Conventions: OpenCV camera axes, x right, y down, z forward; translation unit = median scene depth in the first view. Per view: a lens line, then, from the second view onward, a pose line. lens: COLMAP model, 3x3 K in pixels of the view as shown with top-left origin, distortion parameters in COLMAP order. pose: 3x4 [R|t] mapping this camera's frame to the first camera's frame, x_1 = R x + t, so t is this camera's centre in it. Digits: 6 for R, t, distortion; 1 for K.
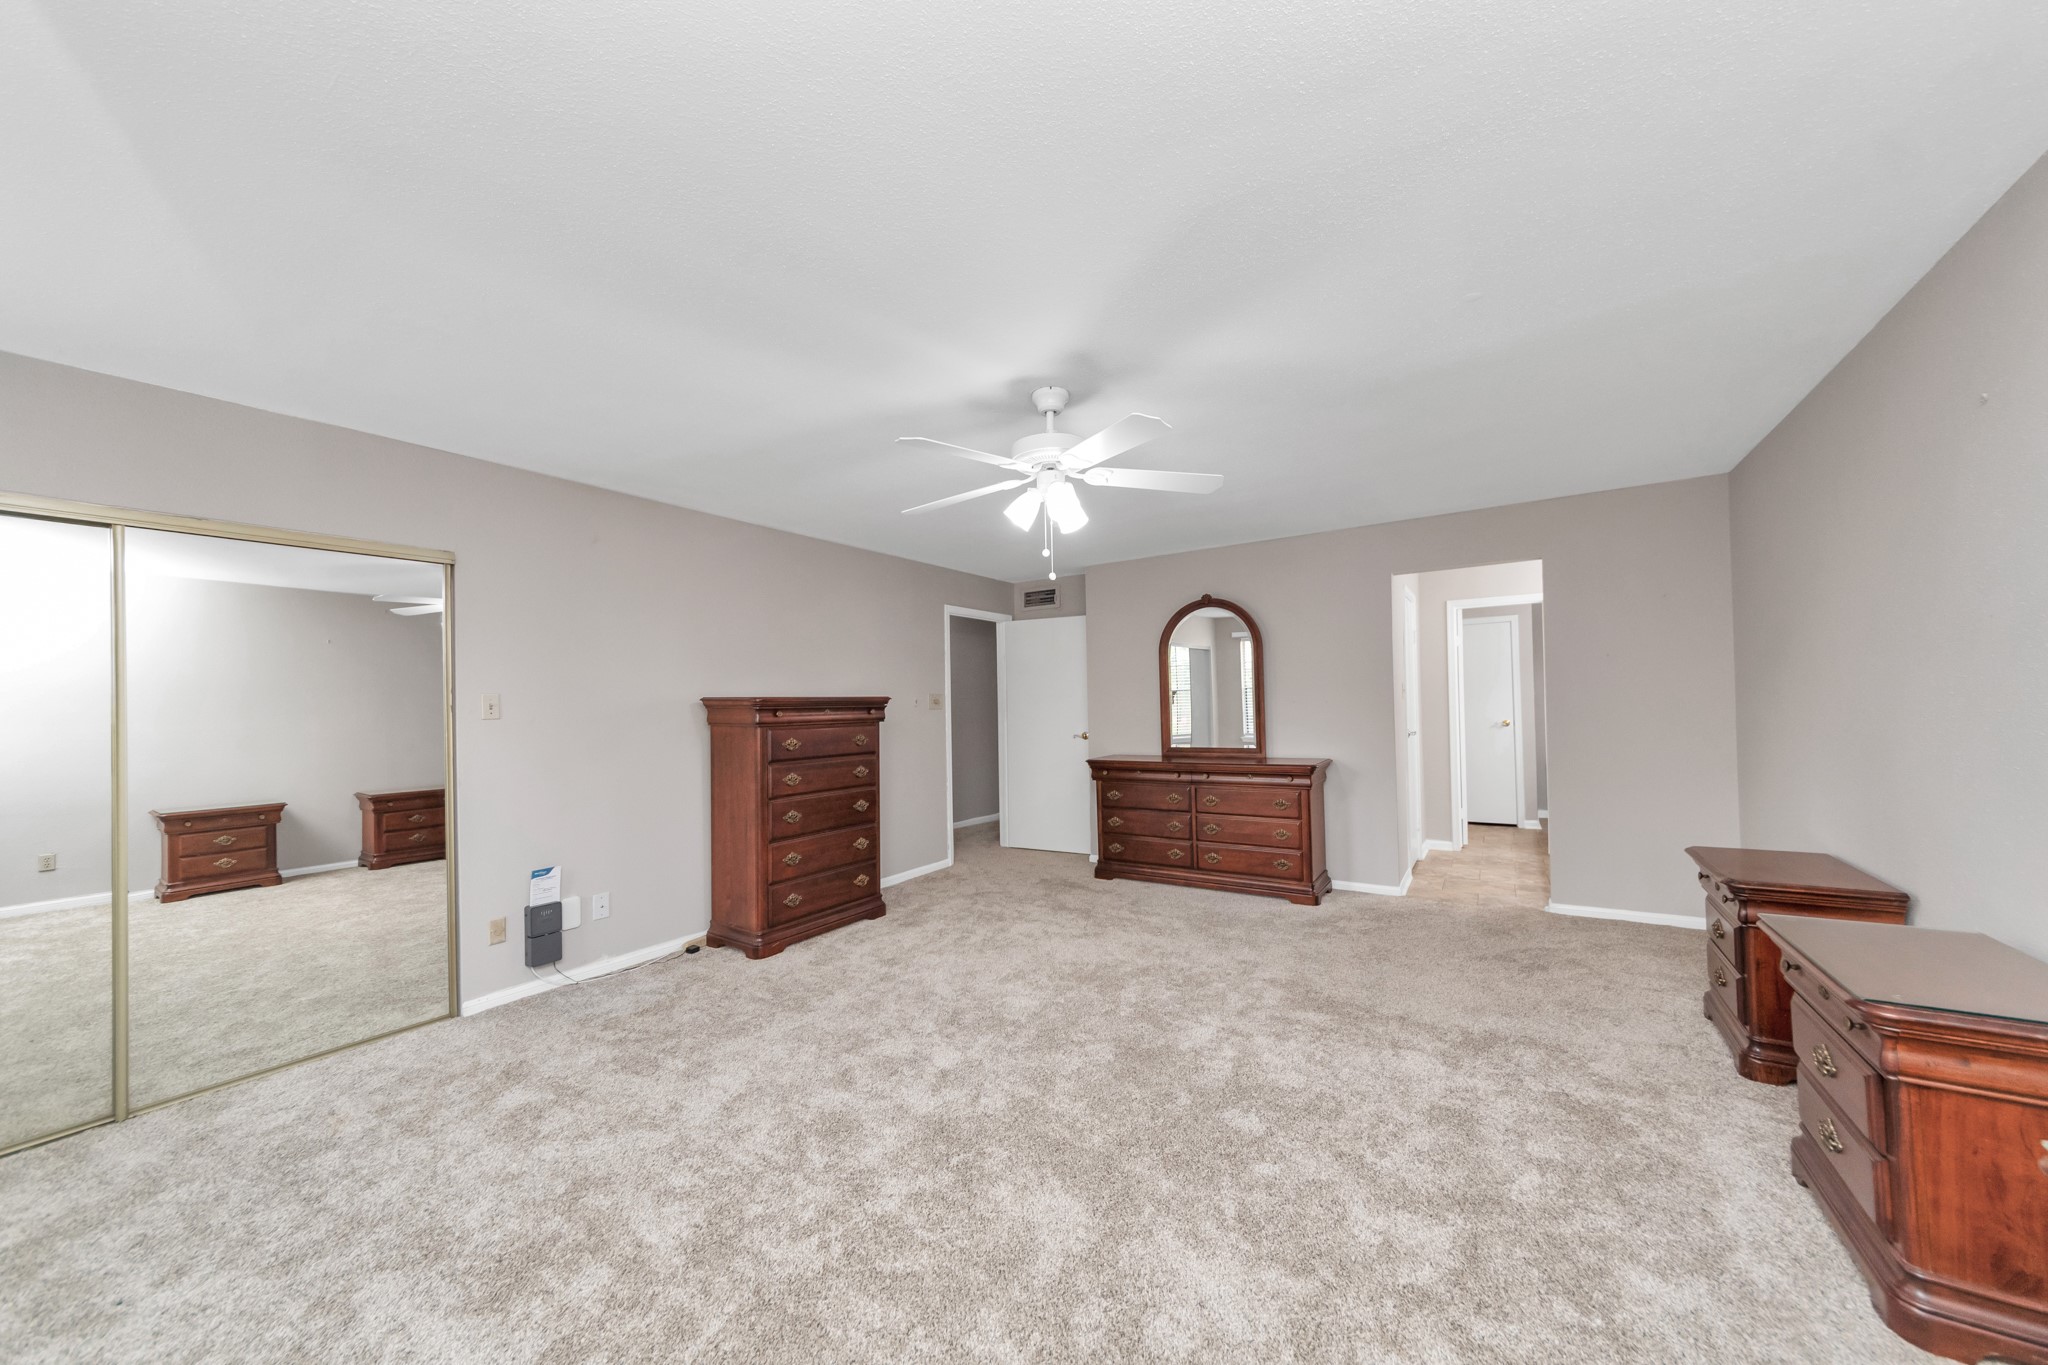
lens RADIAL K [[725.4, 0, 1023.1], [0, 725.4, 700.1], [0, 0, 1]] dist [-0.025798, 0.006208]
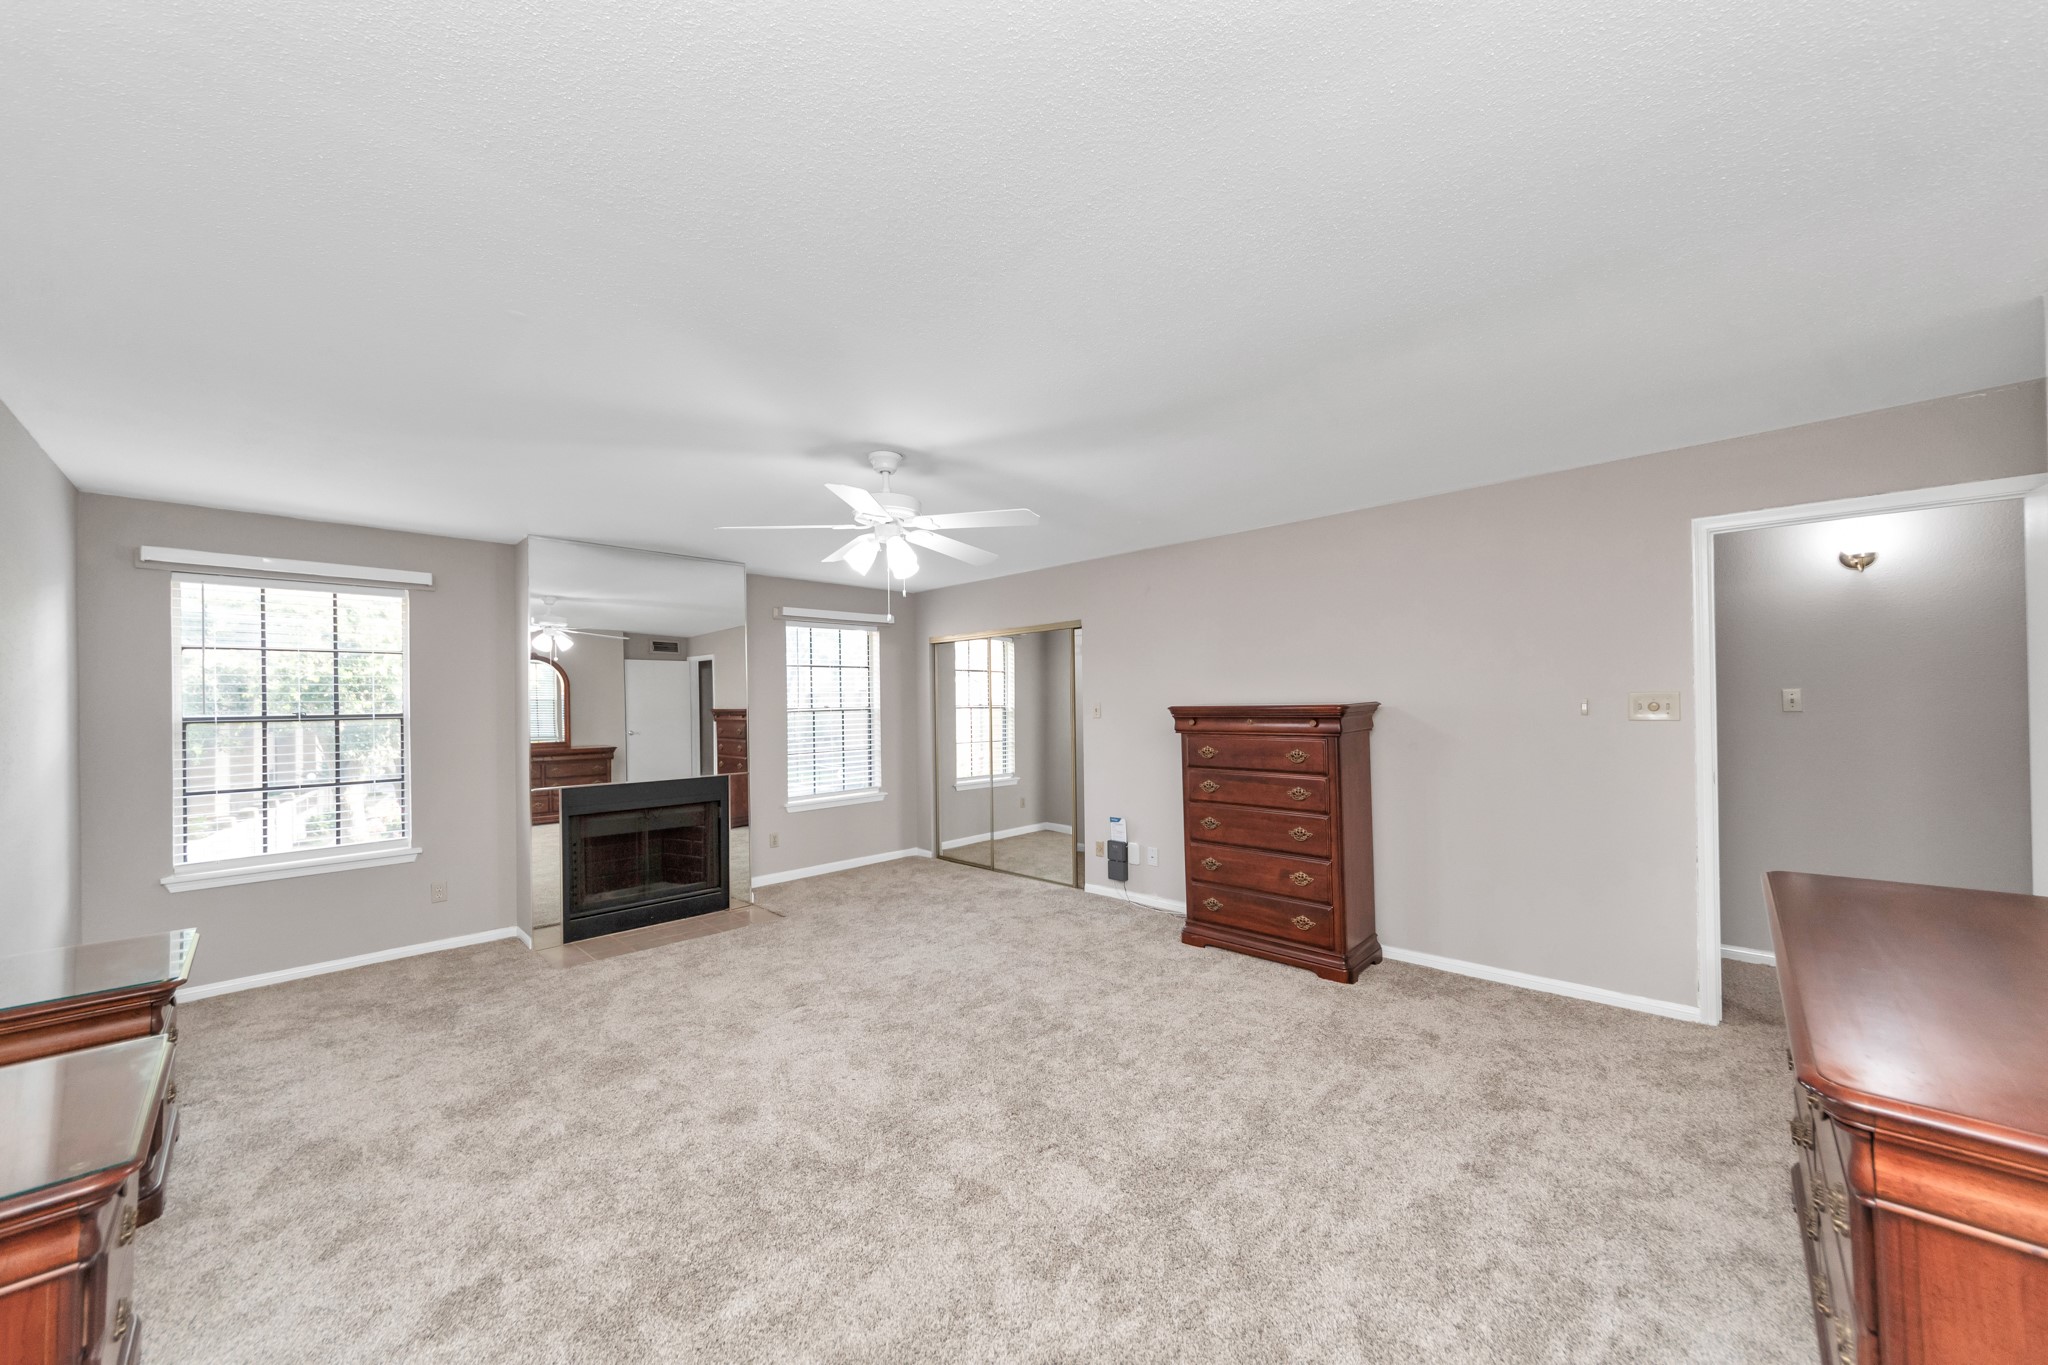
lens RADIAL K [[683.1, 0, 1026.1], [0, 683.1, 677.0], [0, 0, 1]] dist [-0.000669, -0.000038]
pose [[-0.167784, -0.016060, -0.985693, 0.777599], [0.030993, 0.999287, -0.021557, -0.037525], [0.985336, -0.034166, -0.167167, 1.030165]]
